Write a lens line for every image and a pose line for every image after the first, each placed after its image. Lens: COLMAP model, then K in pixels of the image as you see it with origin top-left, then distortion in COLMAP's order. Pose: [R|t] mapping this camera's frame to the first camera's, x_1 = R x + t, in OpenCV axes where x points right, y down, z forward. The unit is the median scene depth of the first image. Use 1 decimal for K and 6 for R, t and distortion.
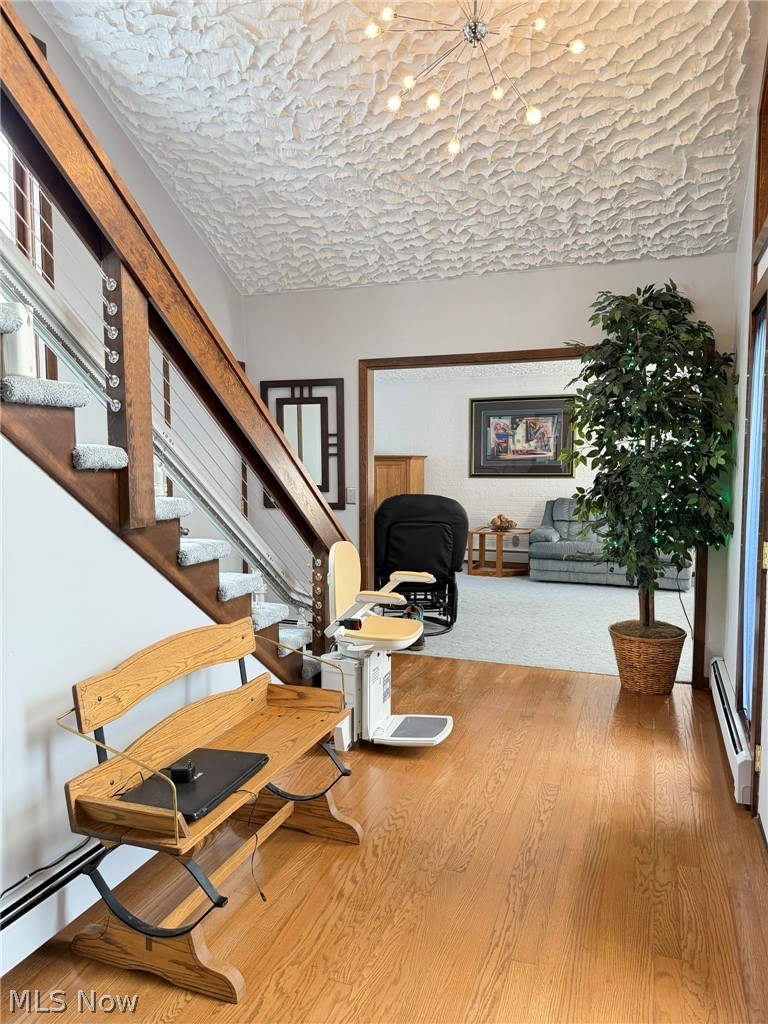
lens RADIAL K [[722.8, 0, 383.9], [0, 722.8, 511.6], [0, 0, 1]] dist [0.039489, -0.027661]
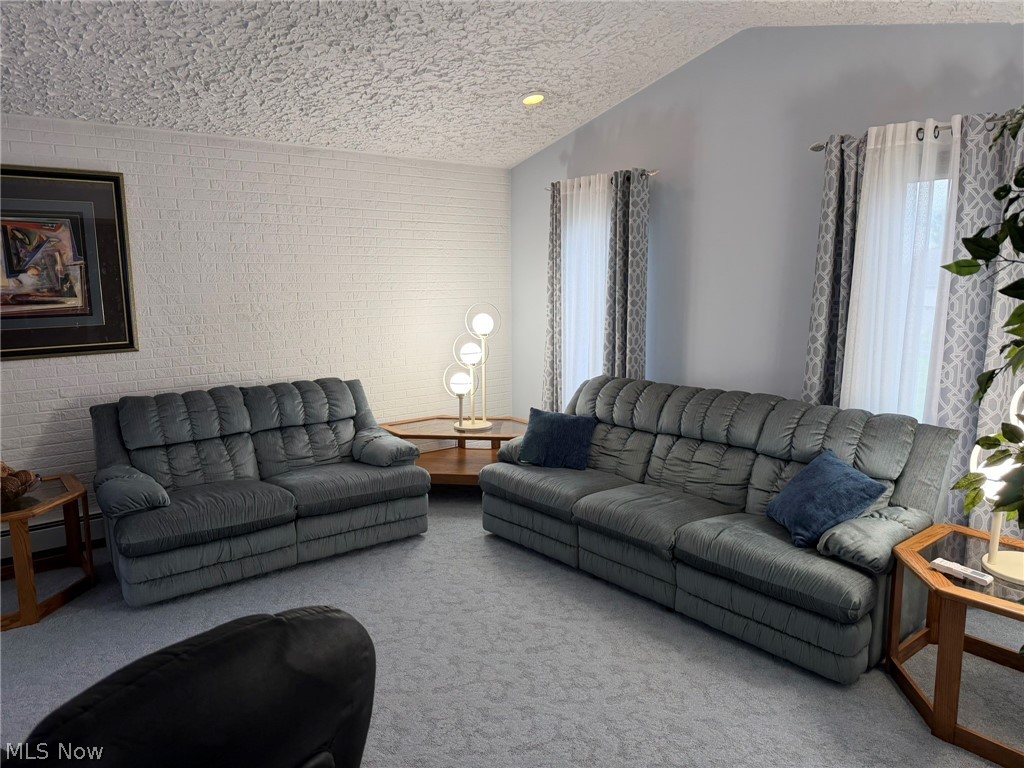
lens RADIAL K [[722.8, 0, 513.6], [0, 722.8, 380.1], [0, 0, 1]] dist [0.039489, -0.027661]
pose [[0.513339, -0.123510, 0.849252, -0.025957], [0.069837, 0.992319, 0.102103, -0.061511], [-0.855340, 0.006896, 0.518022, 0.554555]]
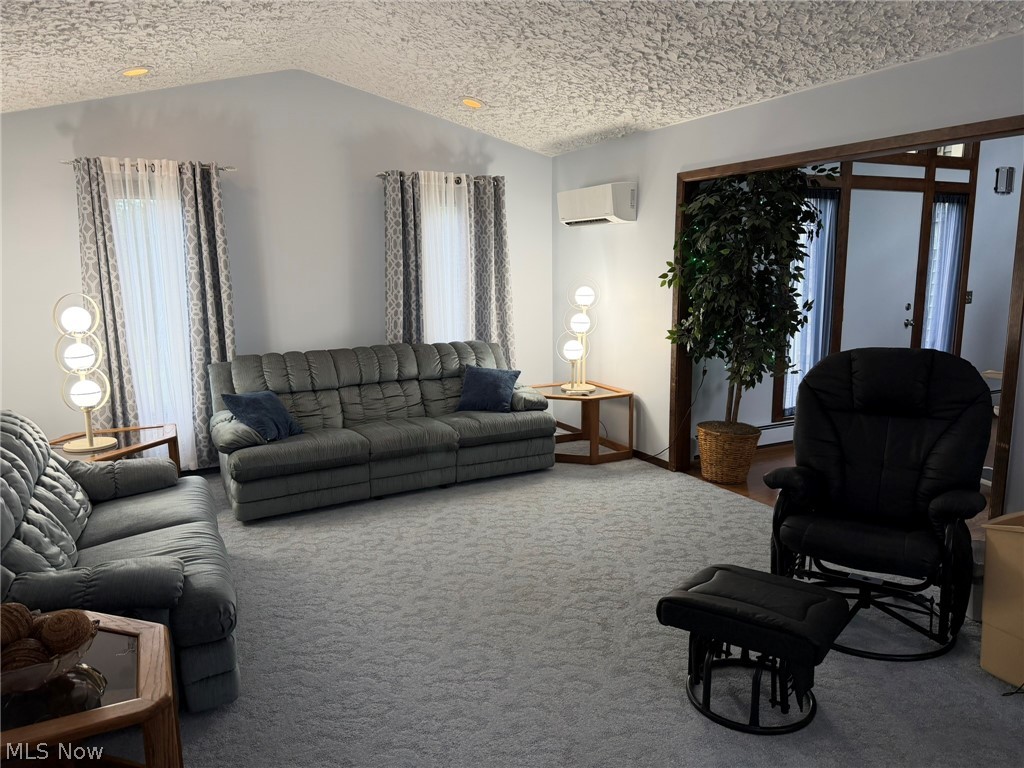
lens RADIAL K [[722.8, 0, 517.1], [0, 722.8, 389.1], [0, 0, 1]] dist [0.039489, -0.027661]
pose [[-0.746950, -0.099591, 0.657379, -0.094246], [0.066977, 0.972418, 0.223422, -0.103936], [-0.661498, 0.210915, -0.719678, 1.207908]]
